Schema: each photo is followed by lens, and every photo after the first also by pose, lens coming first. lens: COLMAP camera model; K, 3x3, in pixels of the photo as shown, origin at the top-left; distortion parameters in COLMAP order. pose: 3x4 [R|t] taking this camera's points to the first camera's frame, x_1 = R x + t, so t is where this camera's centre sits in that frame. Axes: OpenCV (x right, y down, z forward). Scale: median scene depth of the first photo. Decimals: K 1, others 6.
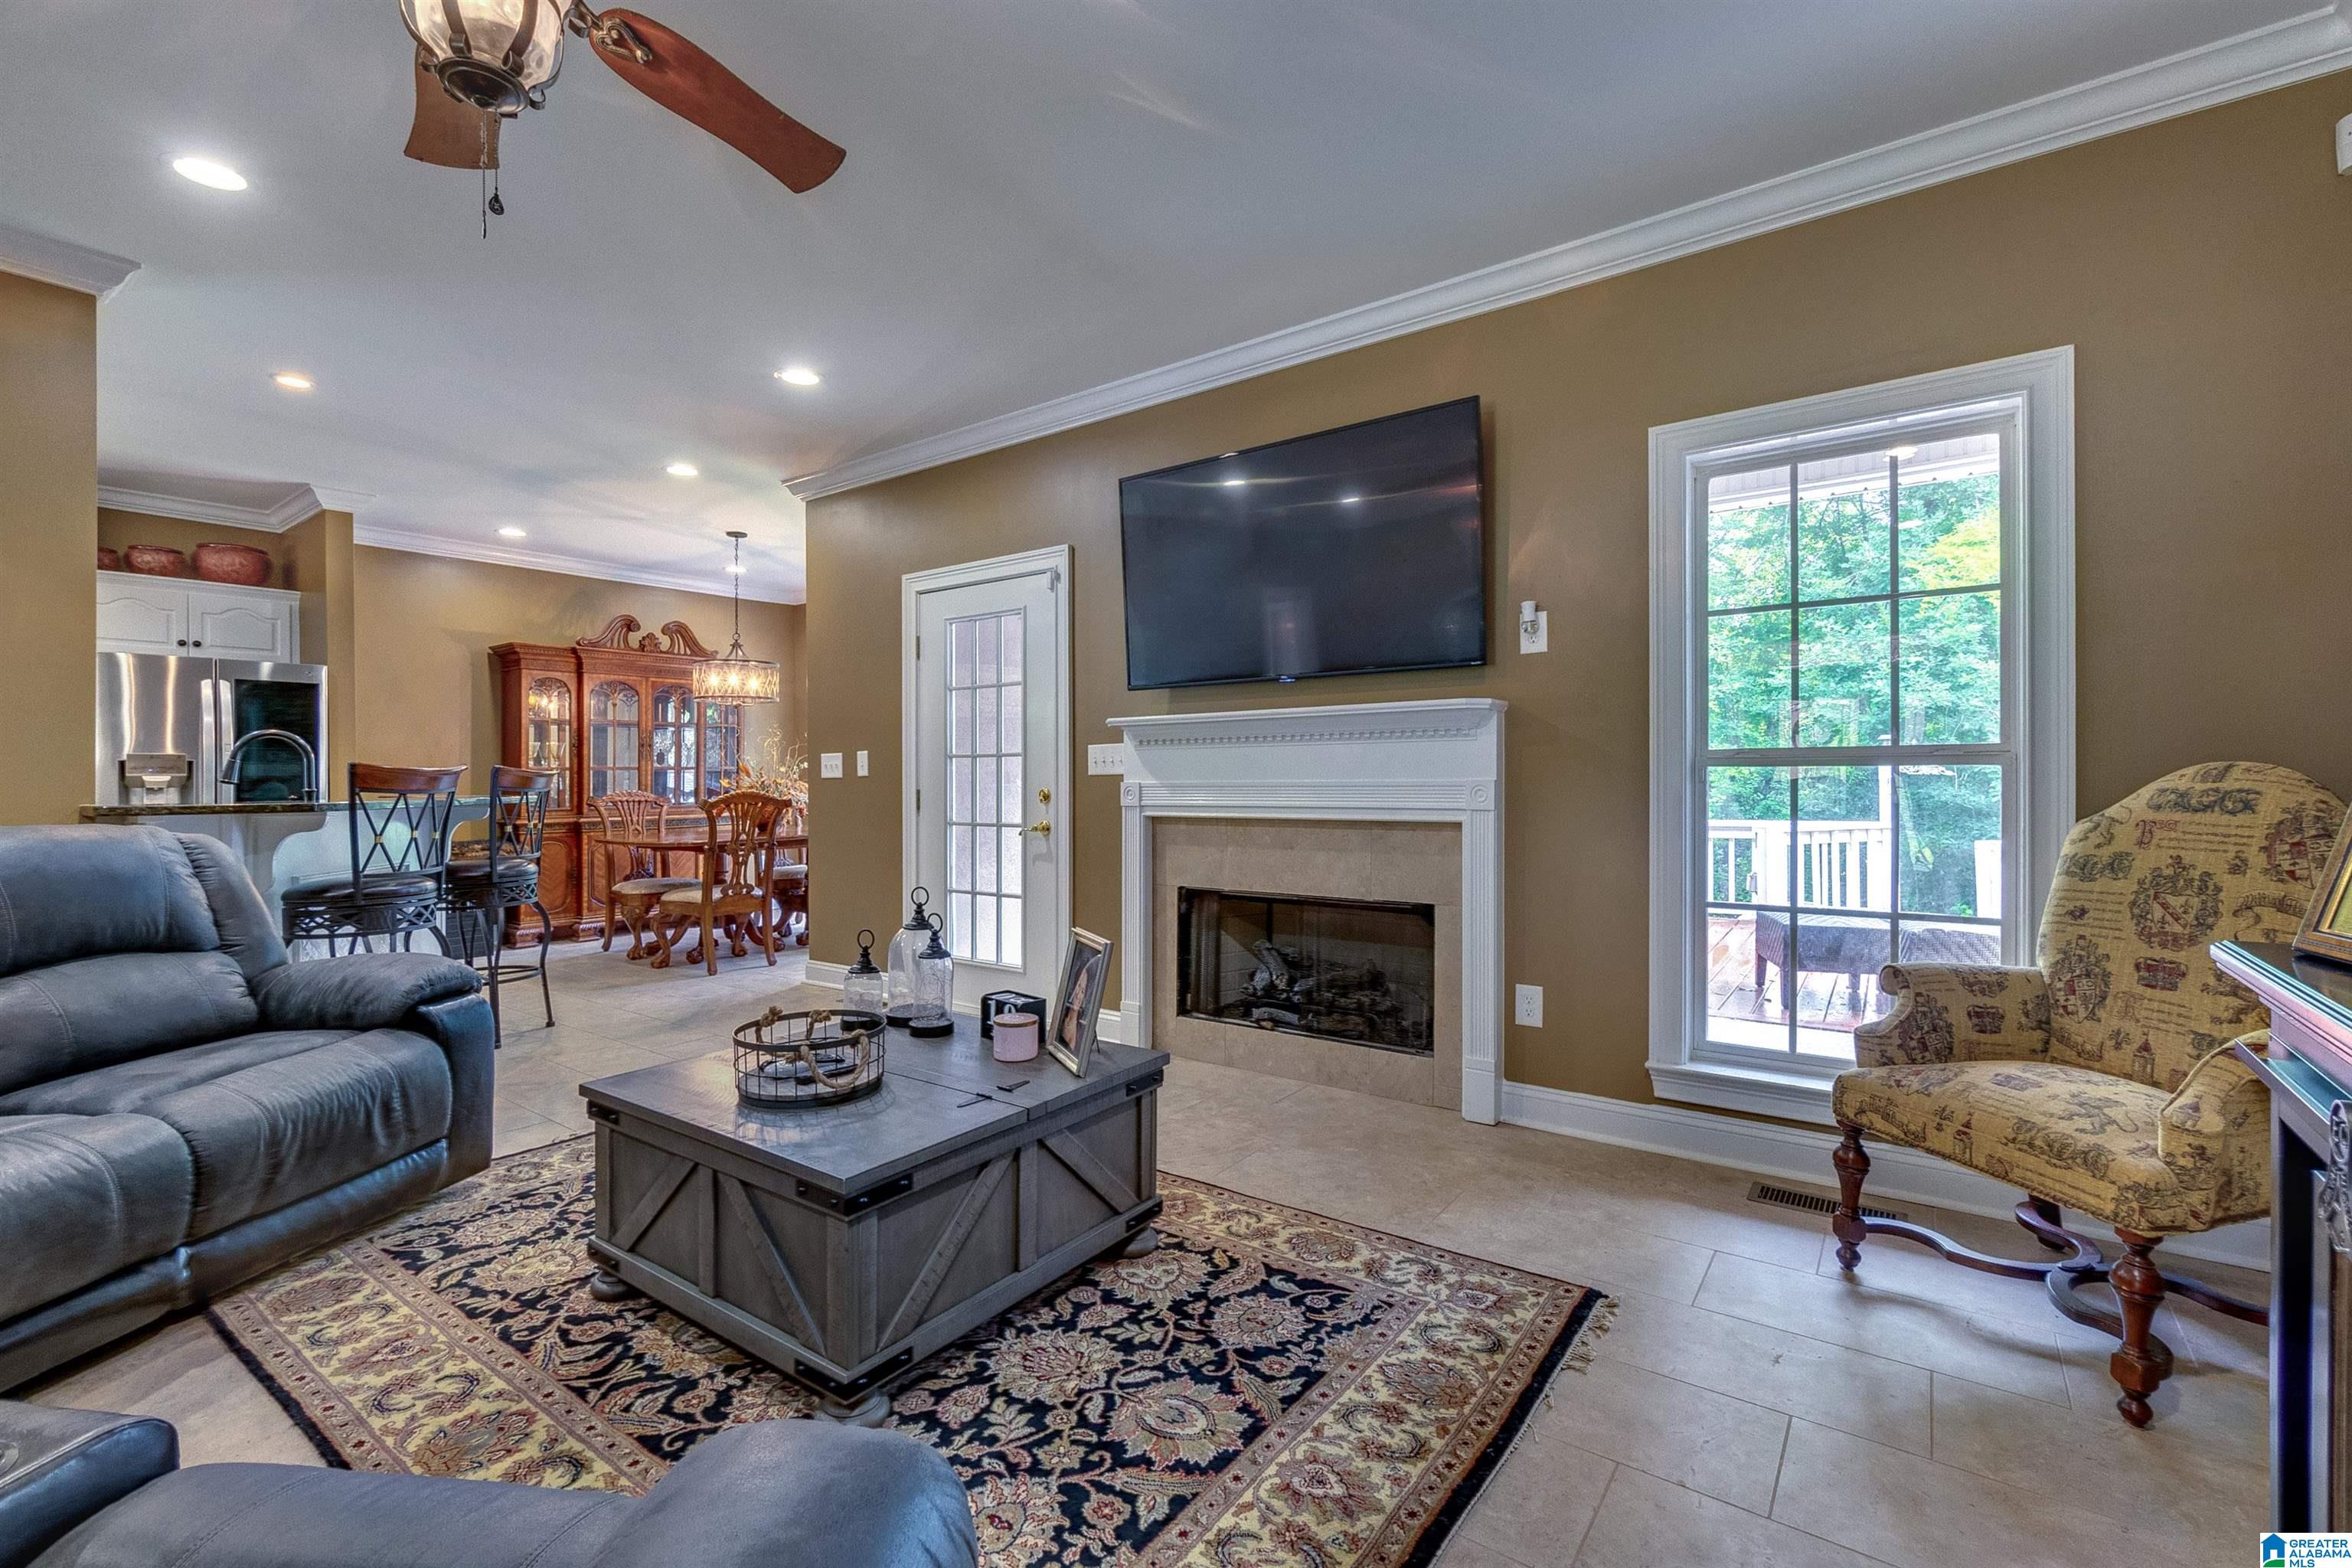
lens RADIAL K [[1013.9, 0, 1182.1], [0, 1013.9, 772.7], [0, 0, 1]] dist [-0.000748, -0.000049]
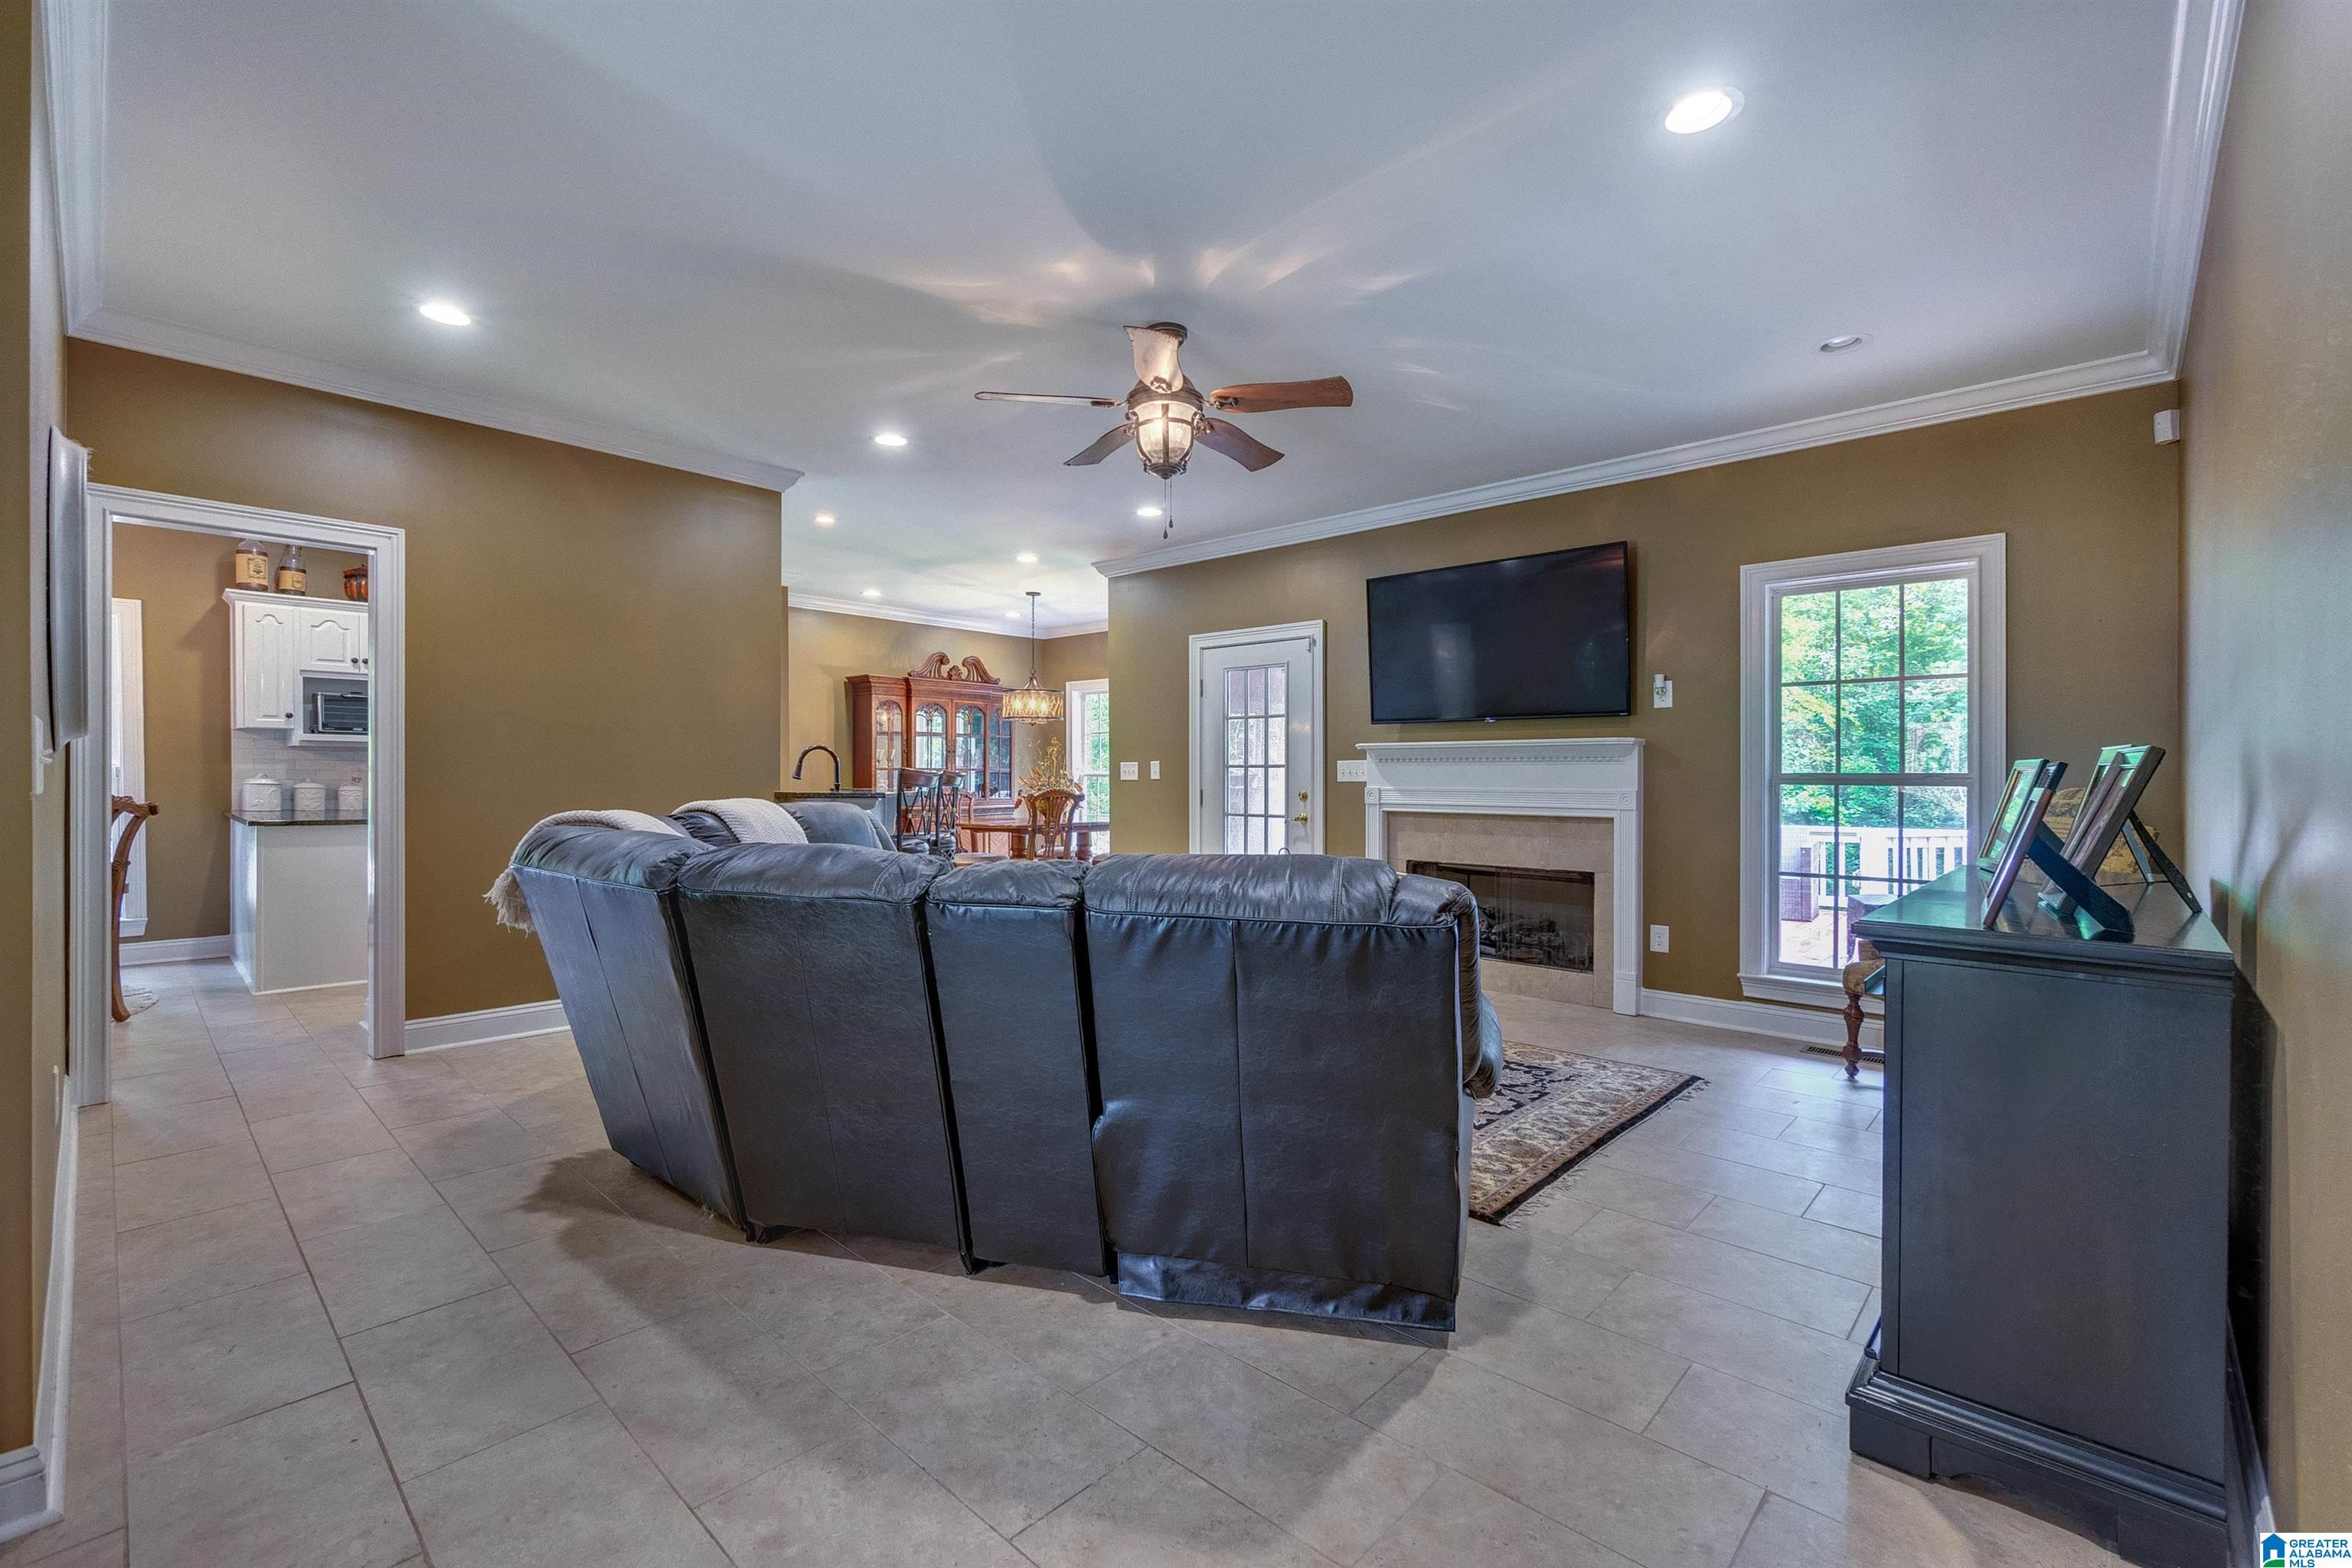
lens RADIAL K [[999.8, 0, 1189.8], [0, 999.8, 744.1], [0, 0, 1]] dist [-0.001628, -0.000104]
pose [[0.993634, 0.011291, -0.112086, -0.208162], [-0.014663, 0.999463, -0.029303, -0.009341], [0.111695, 0.030760, 0.993266, -0.620876]]
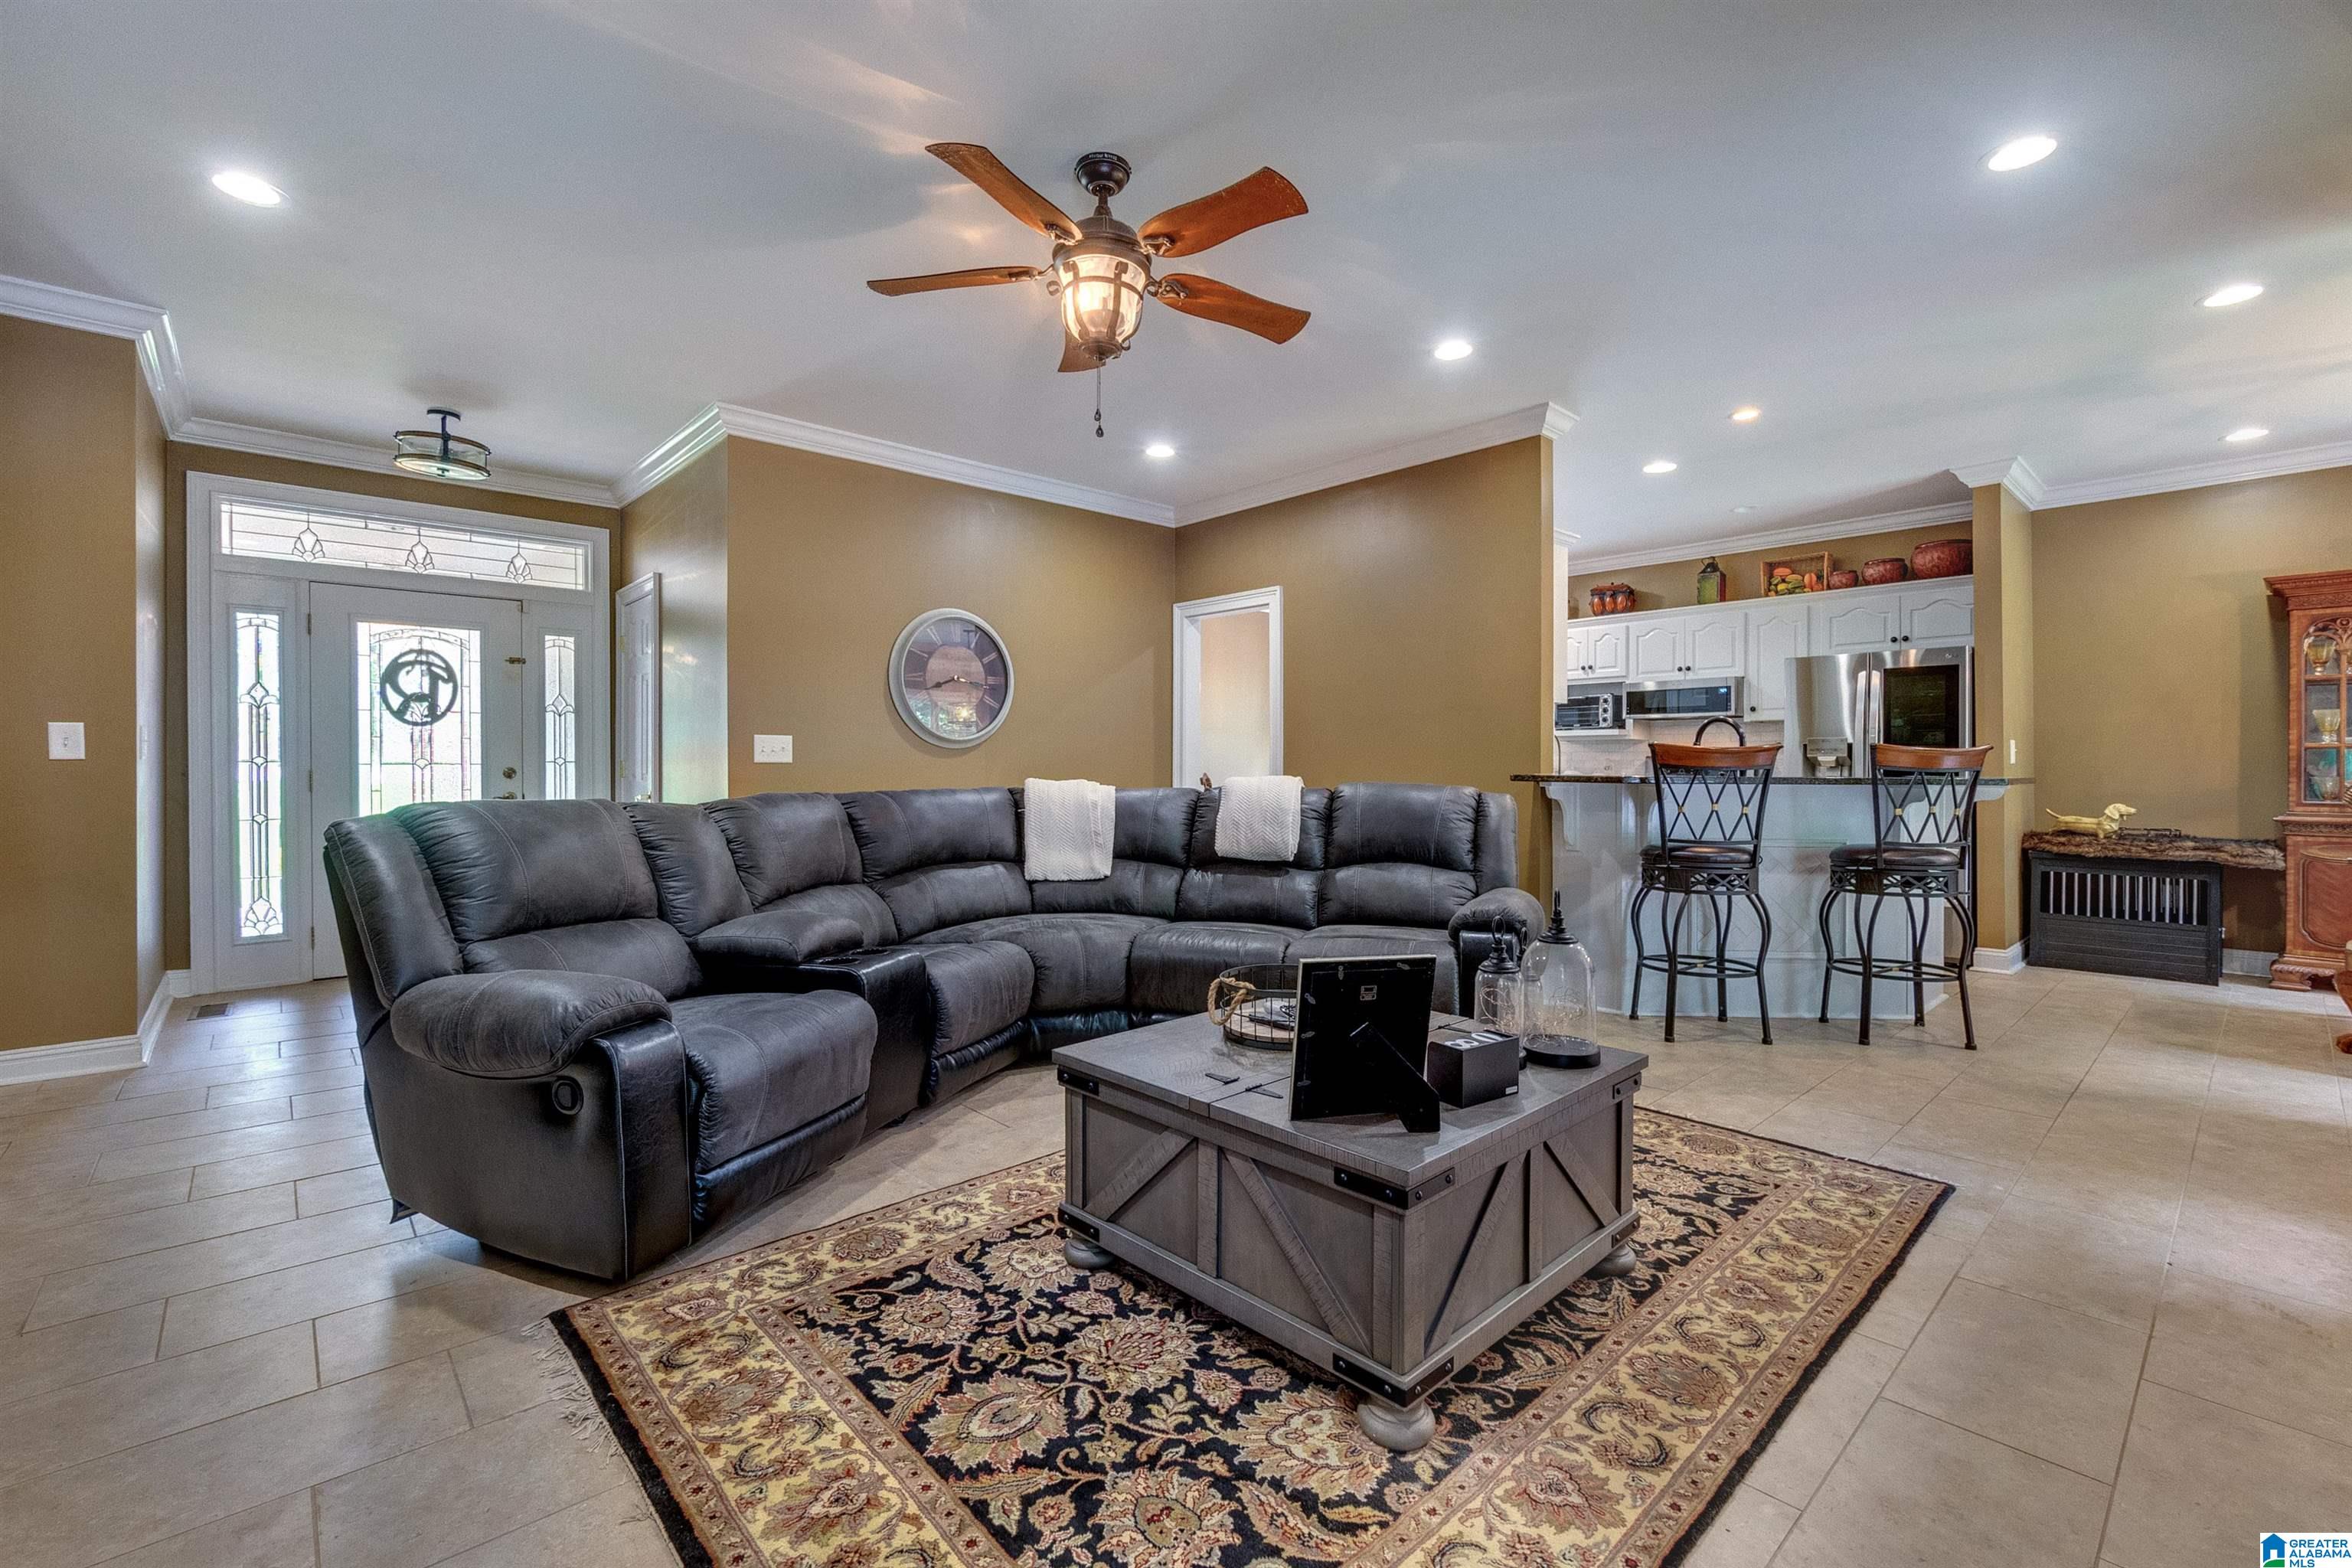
lens RADIAL K [[1013.9, 0, 1182.1], [0, 1013.9, 772.7], [0, 0, 1]] dist [-0.000748, -0.000049]
pose [[-0.194559, 0.012836, -0.980807, 0.505759], [0.002526, 0.999918, 0.012585, 0.008869], [0.980888, -0.000029, -0.194576, 0.768520]]
